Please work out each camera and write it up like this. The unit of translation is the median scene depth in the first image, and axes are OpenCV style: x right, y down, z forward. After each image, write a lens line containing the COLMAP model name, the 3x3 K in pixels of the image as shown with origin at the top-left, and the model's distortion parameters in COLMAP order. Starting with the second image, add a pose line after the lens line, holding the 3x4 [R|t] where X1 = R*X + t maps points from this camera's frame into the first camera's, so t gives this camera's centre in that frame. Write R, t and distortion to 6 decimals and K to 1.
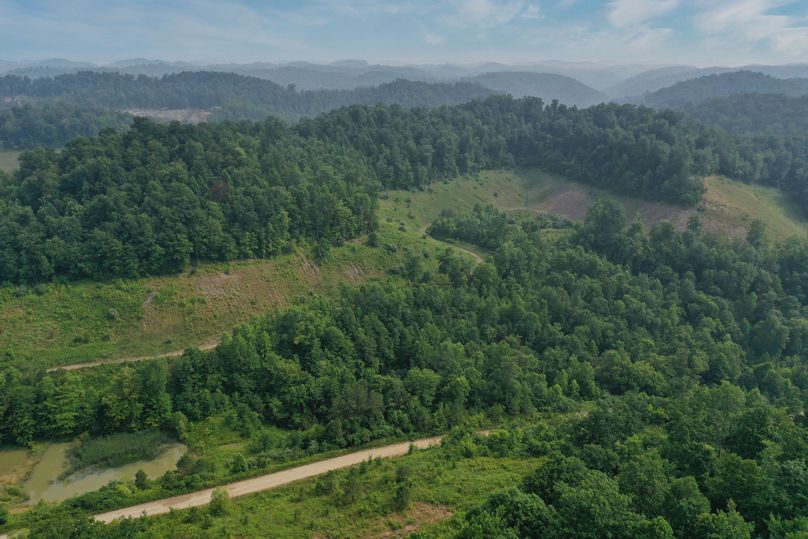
lens RADIAL K [[632.0, 0, 400.8], [0, 632.0, 270.1], [0, 0, 1]] dist [-0.000819, 0.005070]
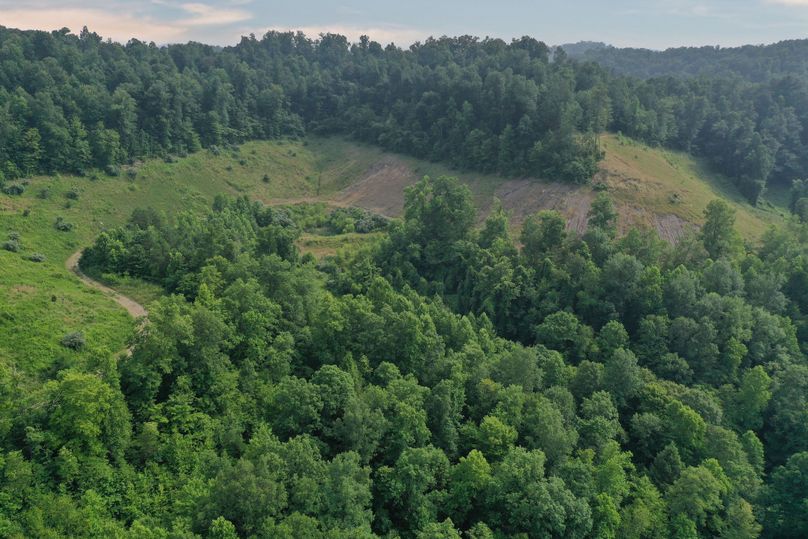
lens RADIAL K [[632.0, 0, 400.8], [0, 632.0, 270.1], [0, 0, 1]] dist [-0.000819, 0.005070]
pose [[0.973684, -0.068312, 0.217424, 0.155234], [0.066047, 0.997660, 0.017673, -0.039978], [-0.218123, -0.002848, 0.975917, 0.435951]]
